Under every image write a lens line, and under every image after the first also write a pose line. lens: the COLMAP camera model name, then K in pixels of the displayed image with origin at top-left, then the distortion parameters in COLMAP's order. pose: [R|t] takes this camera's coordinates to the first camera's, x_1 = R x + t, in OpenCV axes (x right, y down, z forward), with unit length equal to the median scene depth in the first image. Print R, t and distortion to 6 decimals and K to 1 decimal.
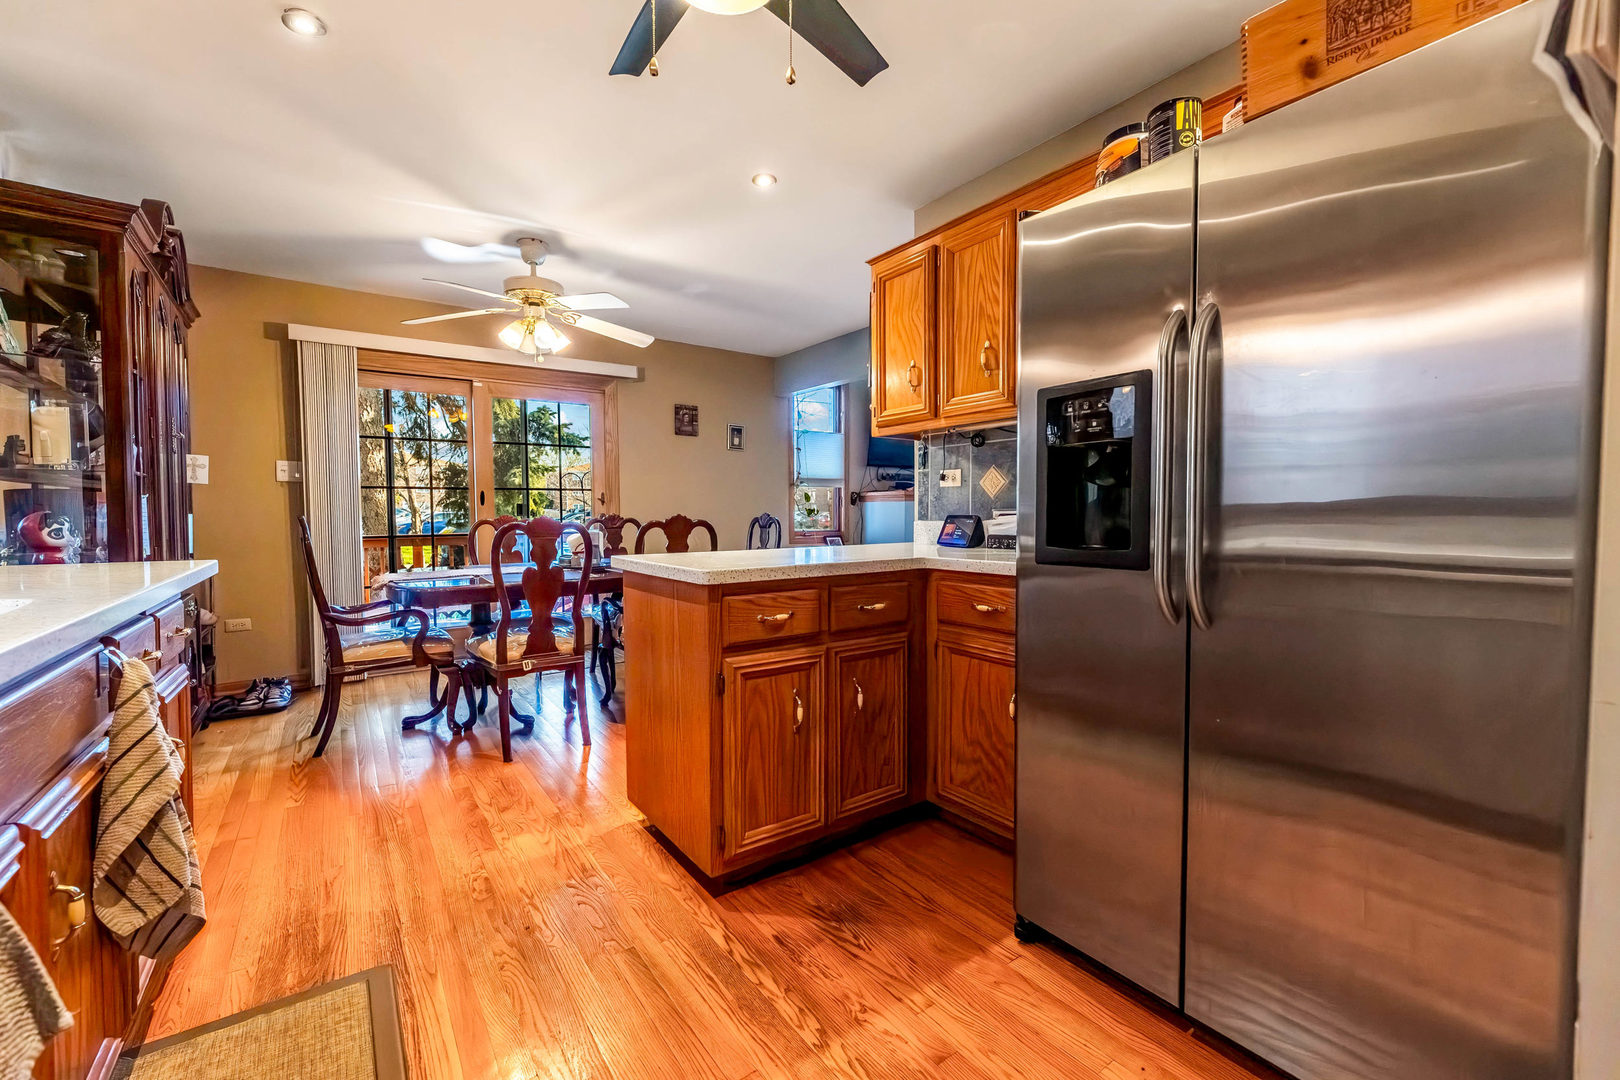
lens RADIAL K [[656.9, 0, 805.8], [0, 656.9, 535.7], [0, 0, 1]] dist [0.004866, -0.000283]
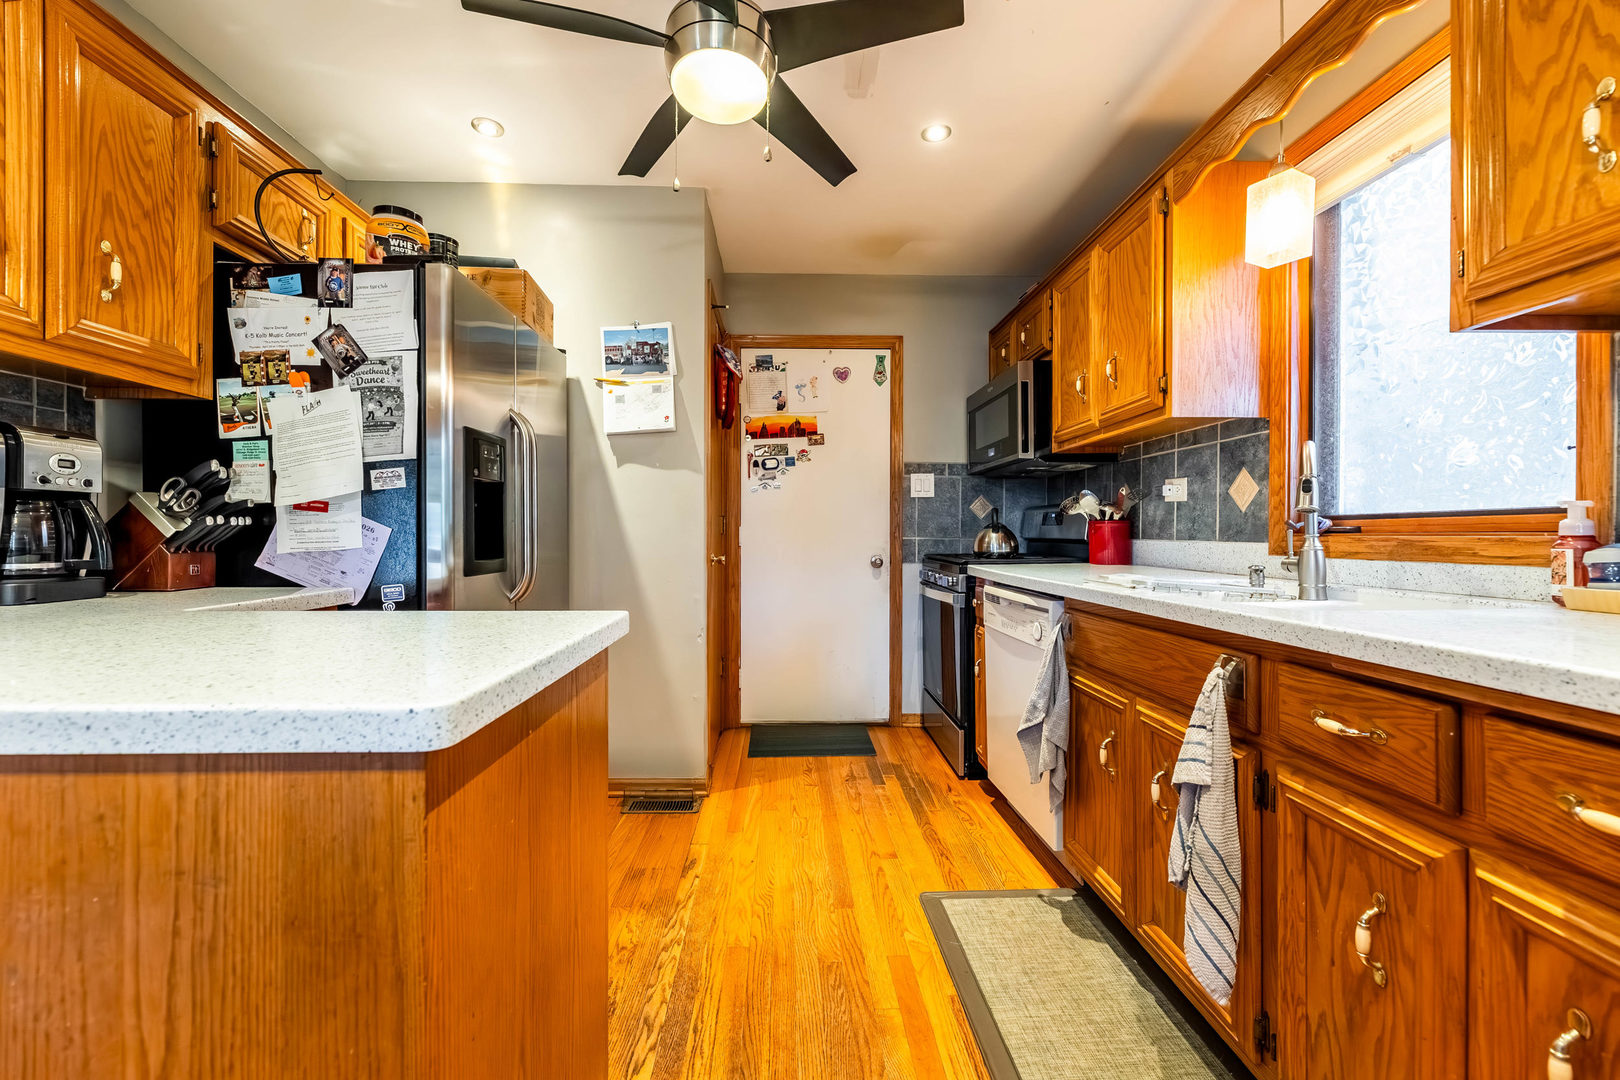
lens RADIAL K [[656.9, 0, 802.7], [0, 656.9, 535.5], [0, 0, 1]] dist [0.004866, -0.000283]
pose [[-0.828163, 0.002617, 0.560482, -0.602361], [0.020933, 0.999436, 0.026263, -0.032591], [-0.560097, 0.033483, -0.827750, 1.264426]]
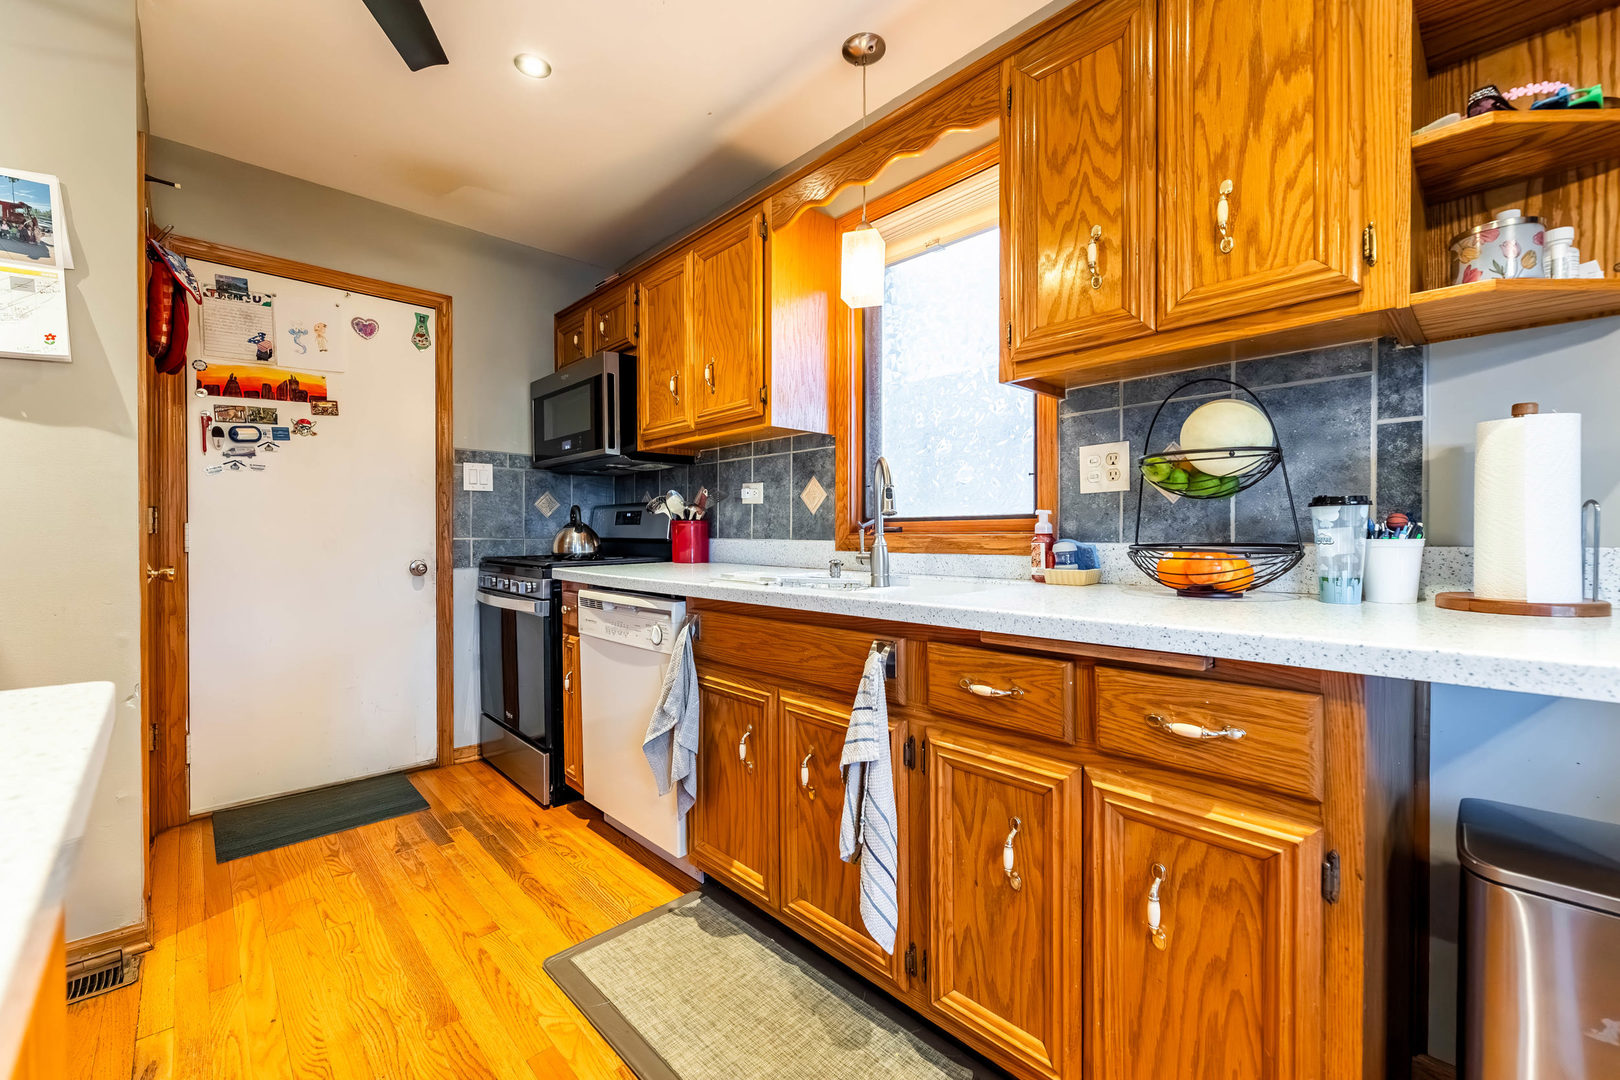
lens RADIAL K [[656.9, 0, 808.0], [0, 656.9, 538.1], [0, 0, 1]] dist [0.004866, -0.000283]
pose [[-0.992563, 0.006647, -0.121547, -0.437736], [0.001937, 0.999244, 0.038822, -0.031043], [0.121713, 0.038298, -0.991826, 1.212986]]
